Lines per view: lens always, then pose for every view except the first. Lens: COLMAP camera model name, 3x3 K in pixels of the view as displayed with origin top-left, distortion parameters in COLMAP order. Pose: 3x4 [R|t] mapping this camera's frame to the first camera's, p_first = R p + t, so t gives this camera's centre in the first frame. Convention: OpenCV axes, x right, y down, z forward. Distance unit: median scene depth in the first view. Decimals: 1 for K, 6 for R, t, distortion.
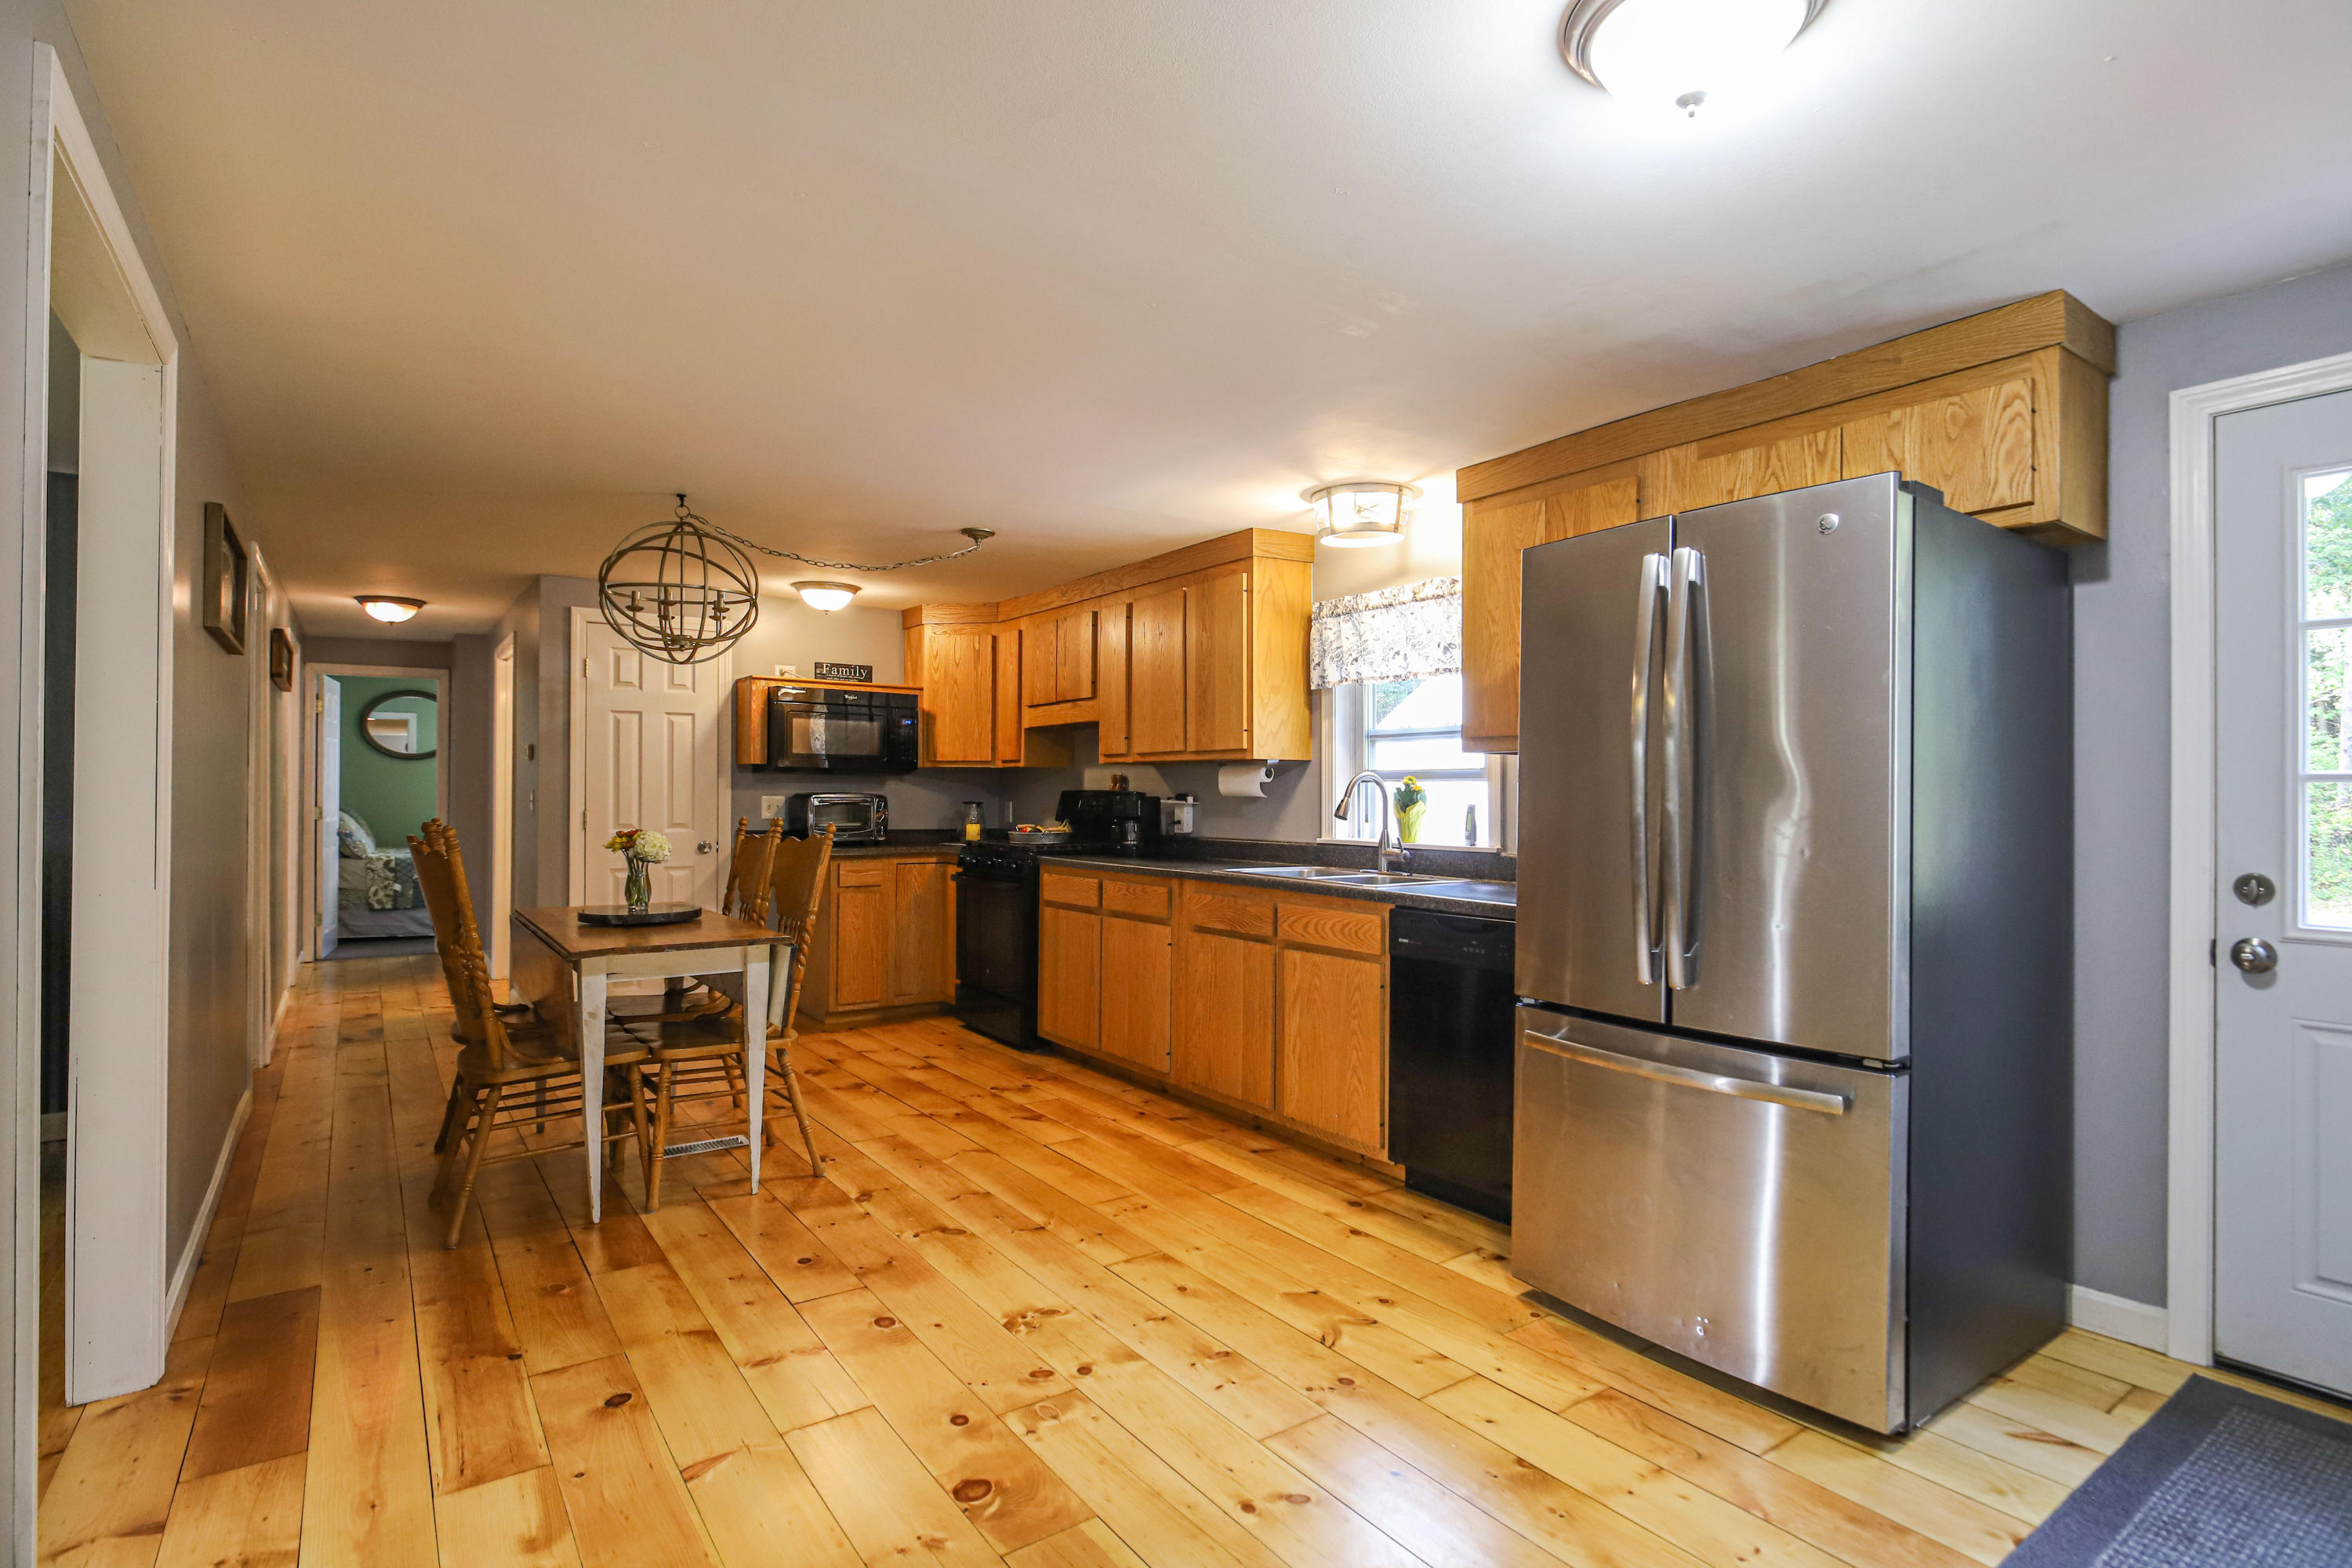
lens RADIAL K [[1163.4, 0, 1172.2], [0, 1163.4, 784.5], [0, 0, 1]] dist [-0.001335, -0.001911]
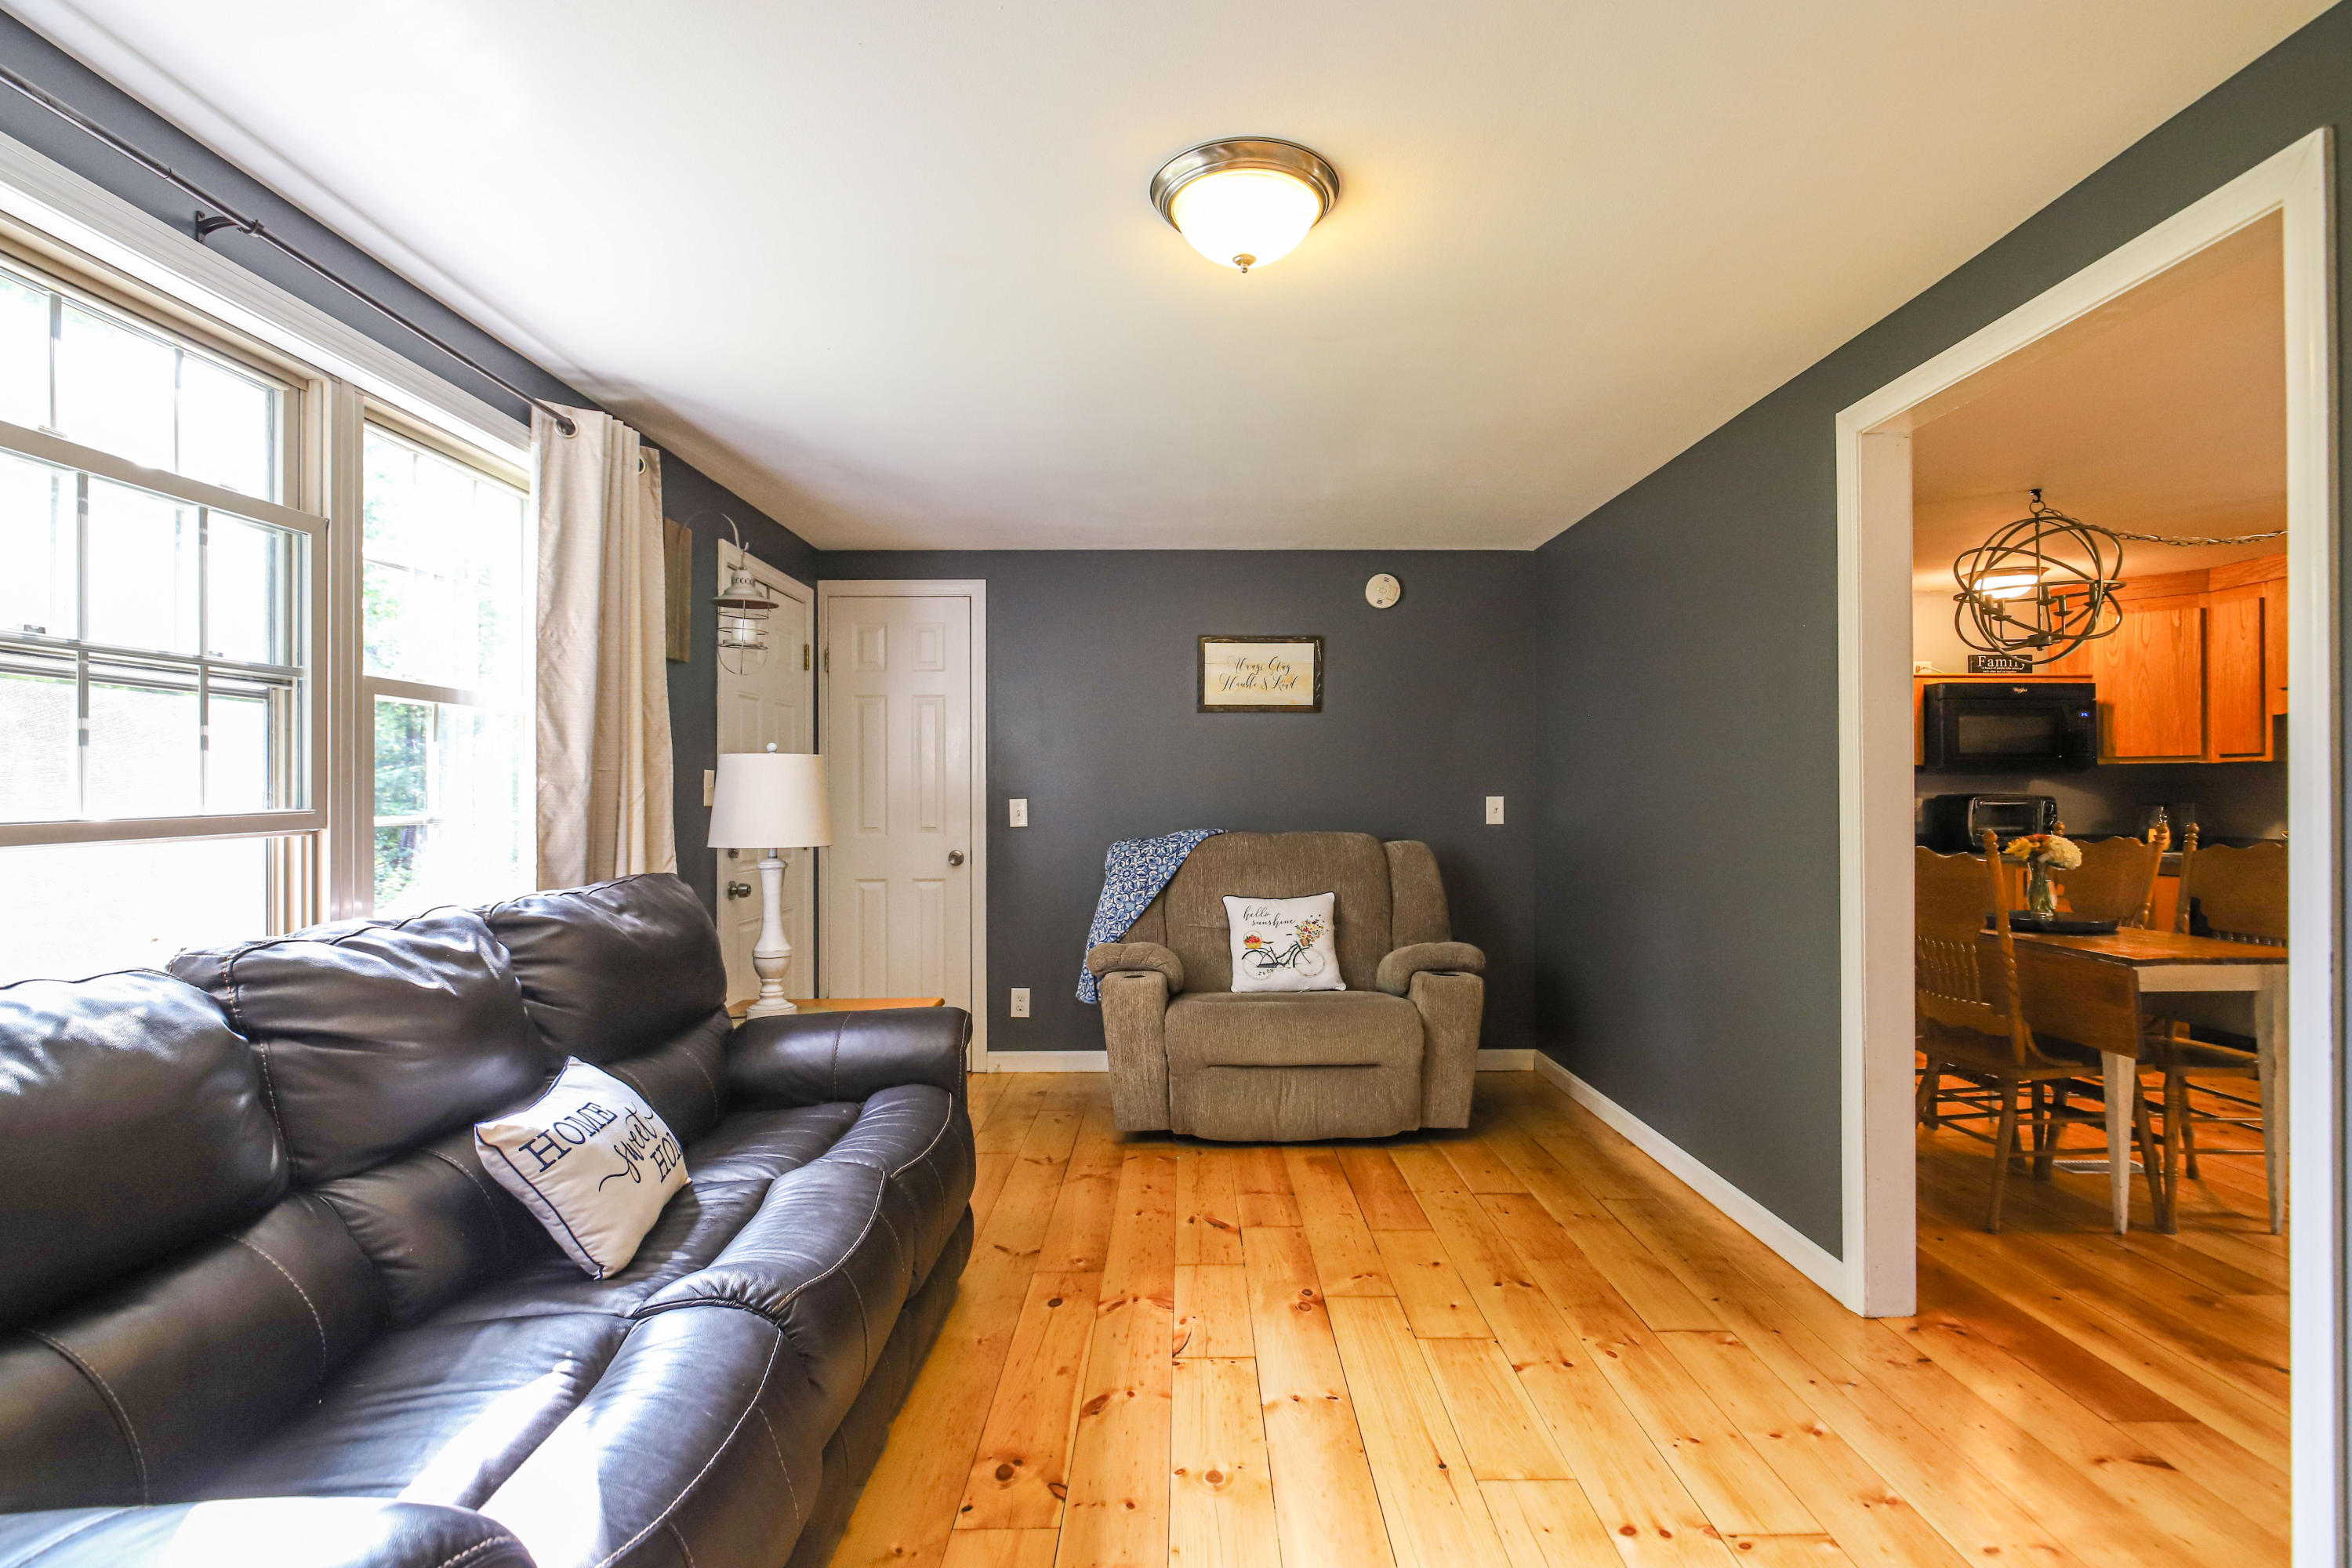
lens RADIAL K [[1163.4, 0, 1174.0], [0, 1163.4, 794.3], [0, 0, 1]] dist [-0.001335, -0.001911]
pose [[0.815657, -0.011501, -0.578422, -0.291206], [0.015559, 0.999877, 0.002059, -0.005549], [0.578327, -0.010679, 0.815735, -0.133302]]
